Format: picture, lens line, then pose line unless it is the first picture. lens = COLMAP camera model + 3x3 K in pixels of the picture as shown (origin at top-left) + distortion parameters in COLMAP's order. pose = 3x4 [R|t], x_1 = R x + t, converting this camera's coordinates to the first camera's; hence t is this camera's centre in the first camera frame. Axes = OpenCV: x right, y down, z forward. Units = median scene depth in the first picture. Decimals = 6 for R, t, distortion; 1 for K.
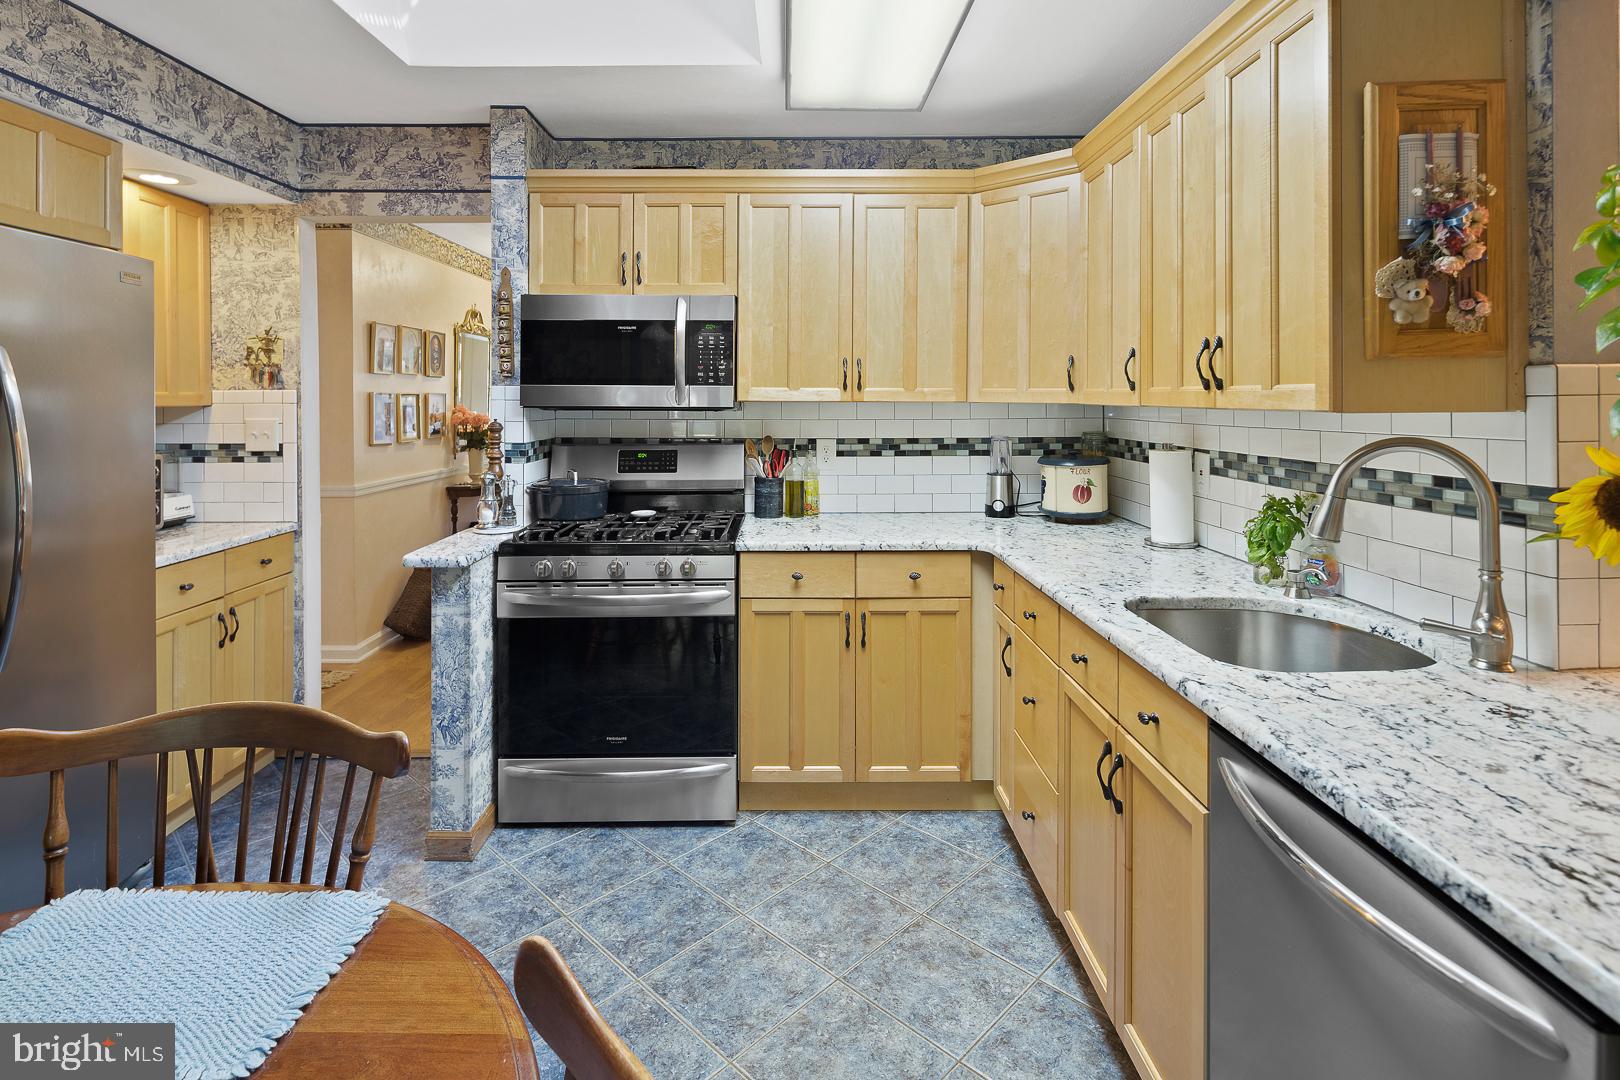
lens RADIAL K [[793.4, 0, 788.6], [0, 793.4, 399.7], [0, 0, 1]] dist [0.000336, -0.001258]
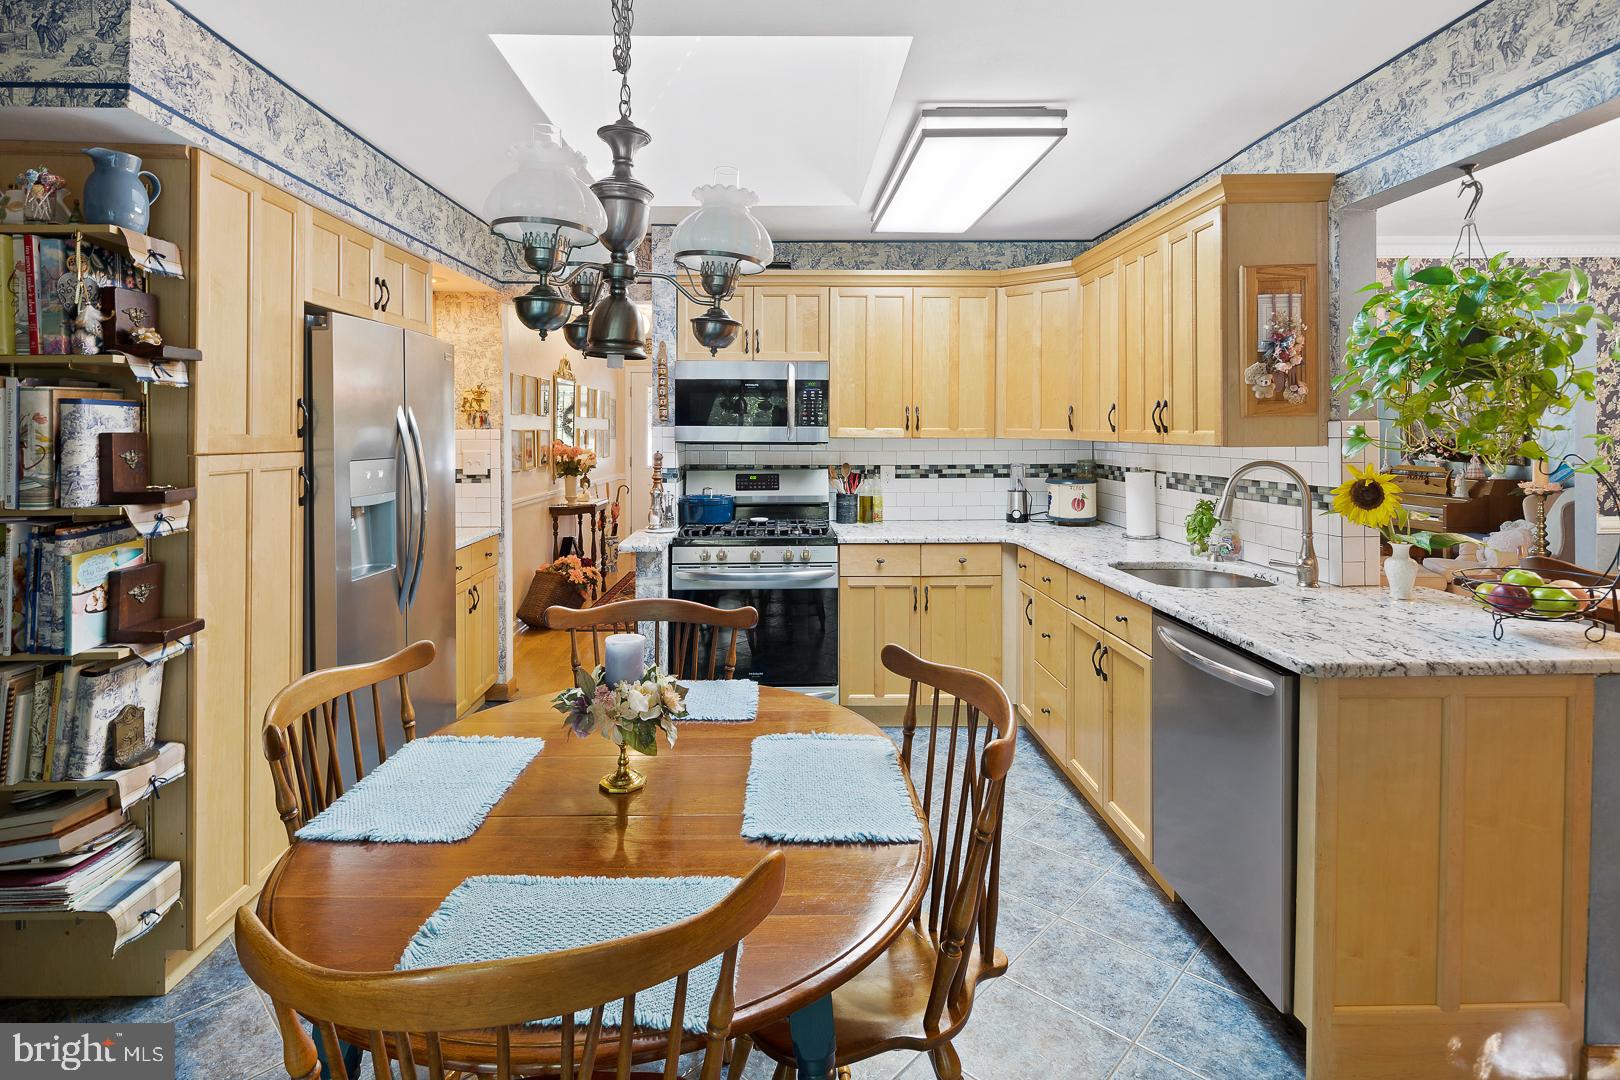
lens RADIAL K [[790.2, 0, 786.3], [0, 790.2, 430.3], [0, 0, 1]] dist [0.001307, 0.000149]
pose [[0.999915, -0.000613, 0.013032, -0.163917], [0.000624, 0.999999, -0.000882, -0.010256], [-0.013032, 0.000890, 0.999915, -0.389504]]
